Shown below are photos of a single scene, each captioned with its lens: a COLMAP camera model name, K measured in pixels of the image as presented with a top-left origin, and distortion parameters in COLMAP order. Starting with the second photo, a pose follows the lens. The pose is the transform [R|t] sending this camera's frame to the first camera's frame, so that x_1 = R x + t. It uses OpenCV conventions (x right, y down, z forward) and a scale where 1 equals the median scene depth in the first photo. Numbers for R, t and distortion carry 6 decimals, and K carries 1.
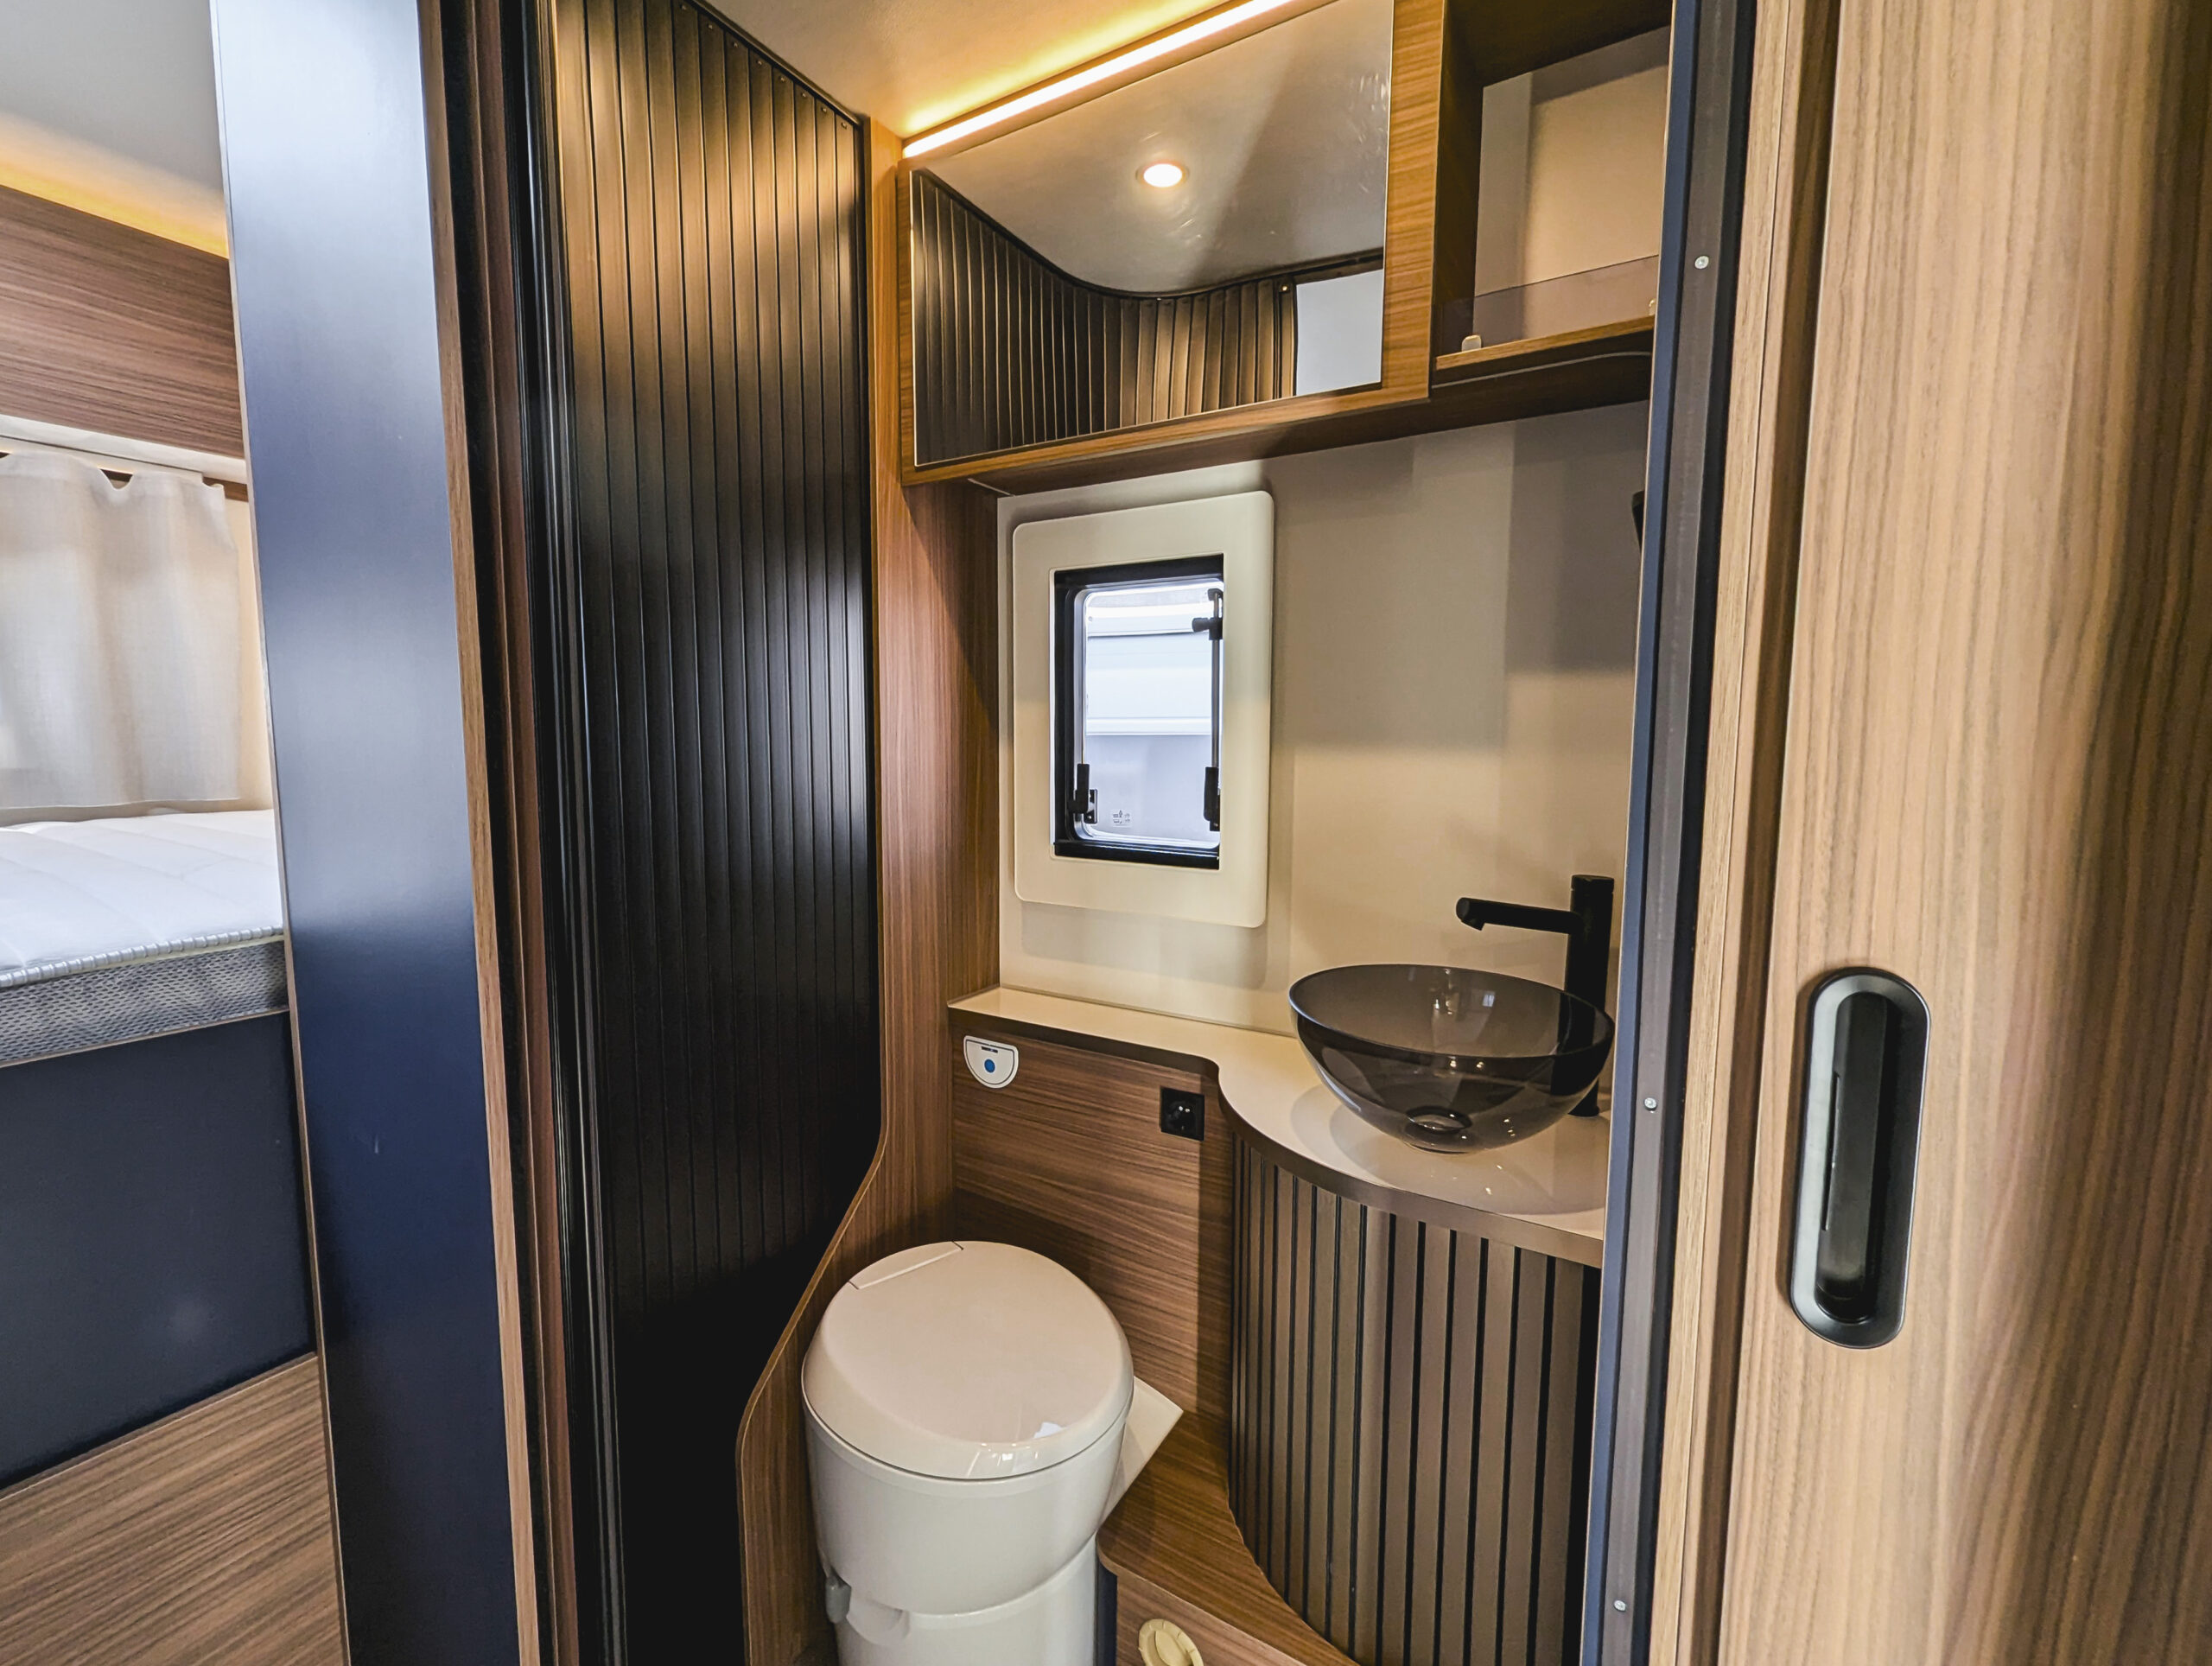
lens RADIAL K [[947.9, 0, 1099.8], [0, 947.9, 825.2], [0, 0, 1]] dist [0.001212, 0.000199]
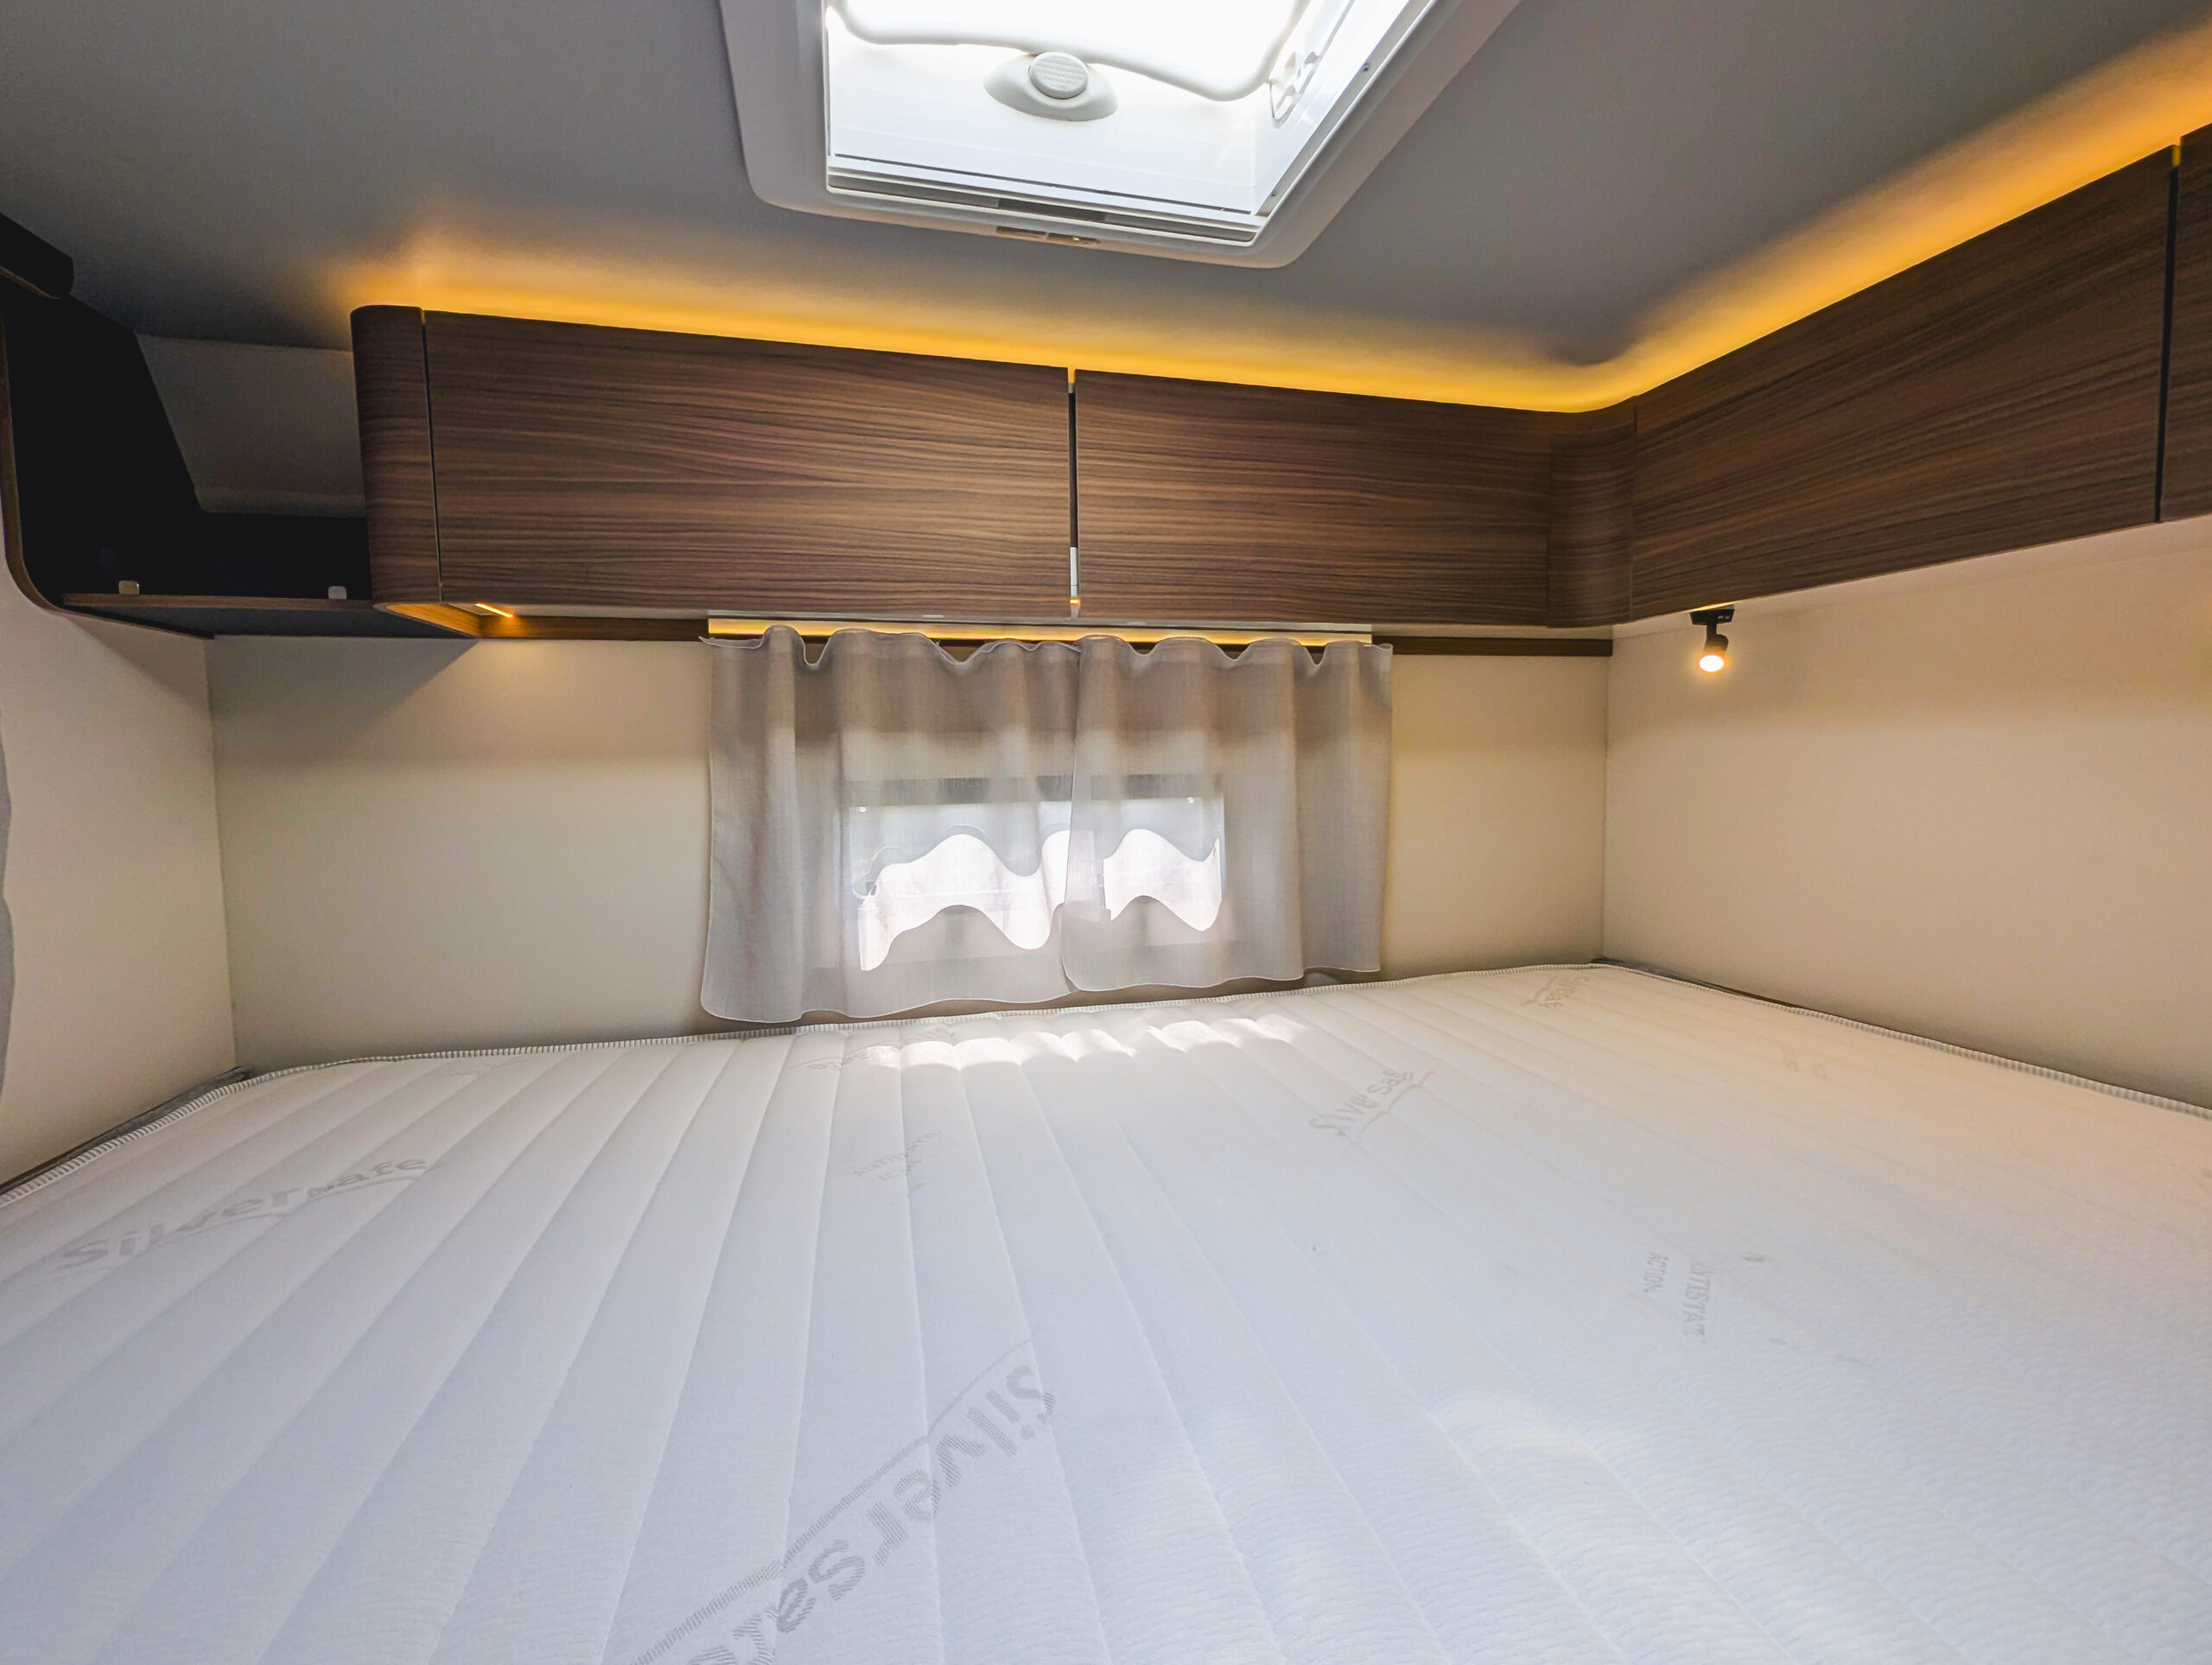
lens RADIAL K [[980.8, 0, 1112.9], [0, 980.8, 827.7], [0, 0, 1]] dist [-0.002127, -0.000223]
pose [[0.712785, 0.030719, -0.700710, -0.617284], [-0.047079, 0.998883, -0.004098, -0.224705], [0.699801, 0.035910, 0.713435, 0.166884]]
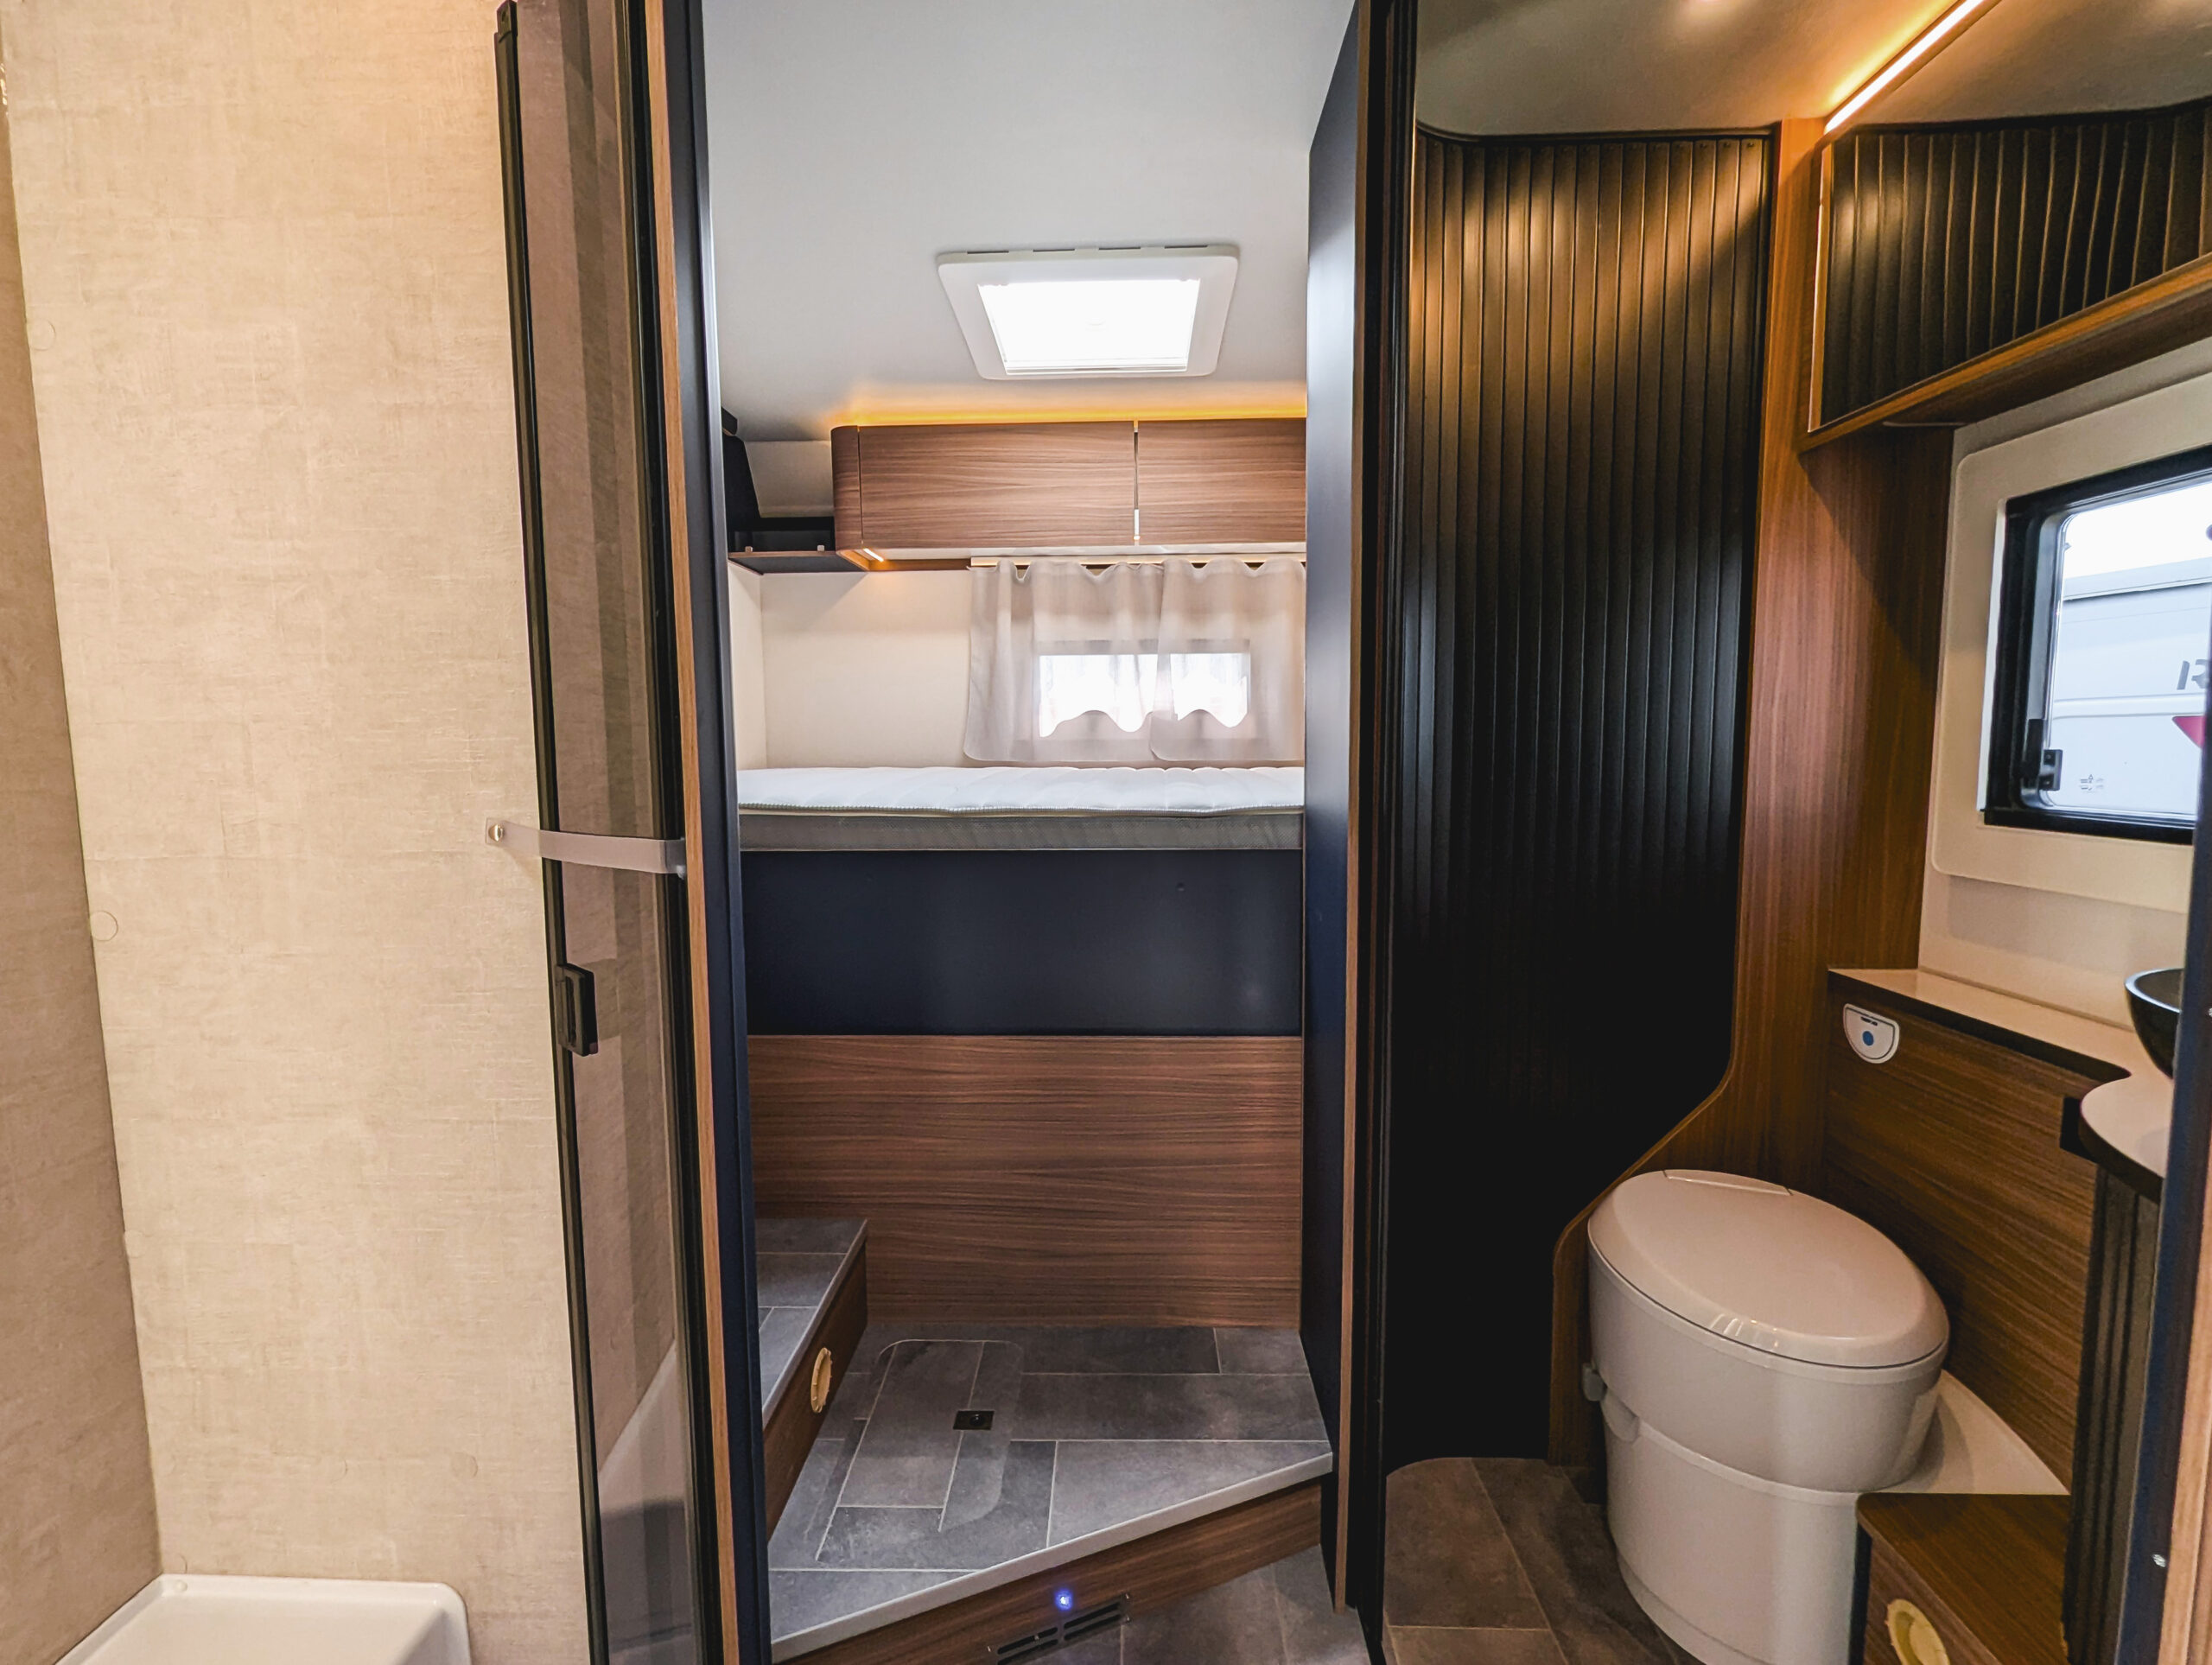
lens RADIAL K [[947.8, 0, 1099.8], [0, 947.8, 824.7], [0, 0, 1]] dist [0.001212, 0.000199]
pose [[0.491903, 0.068487, -0.867952, 0.329330], [-0.067582, 0.996897, 0.040360, 0.055164], [0.868023, 0.038804, 0.495006, -0.158463]]
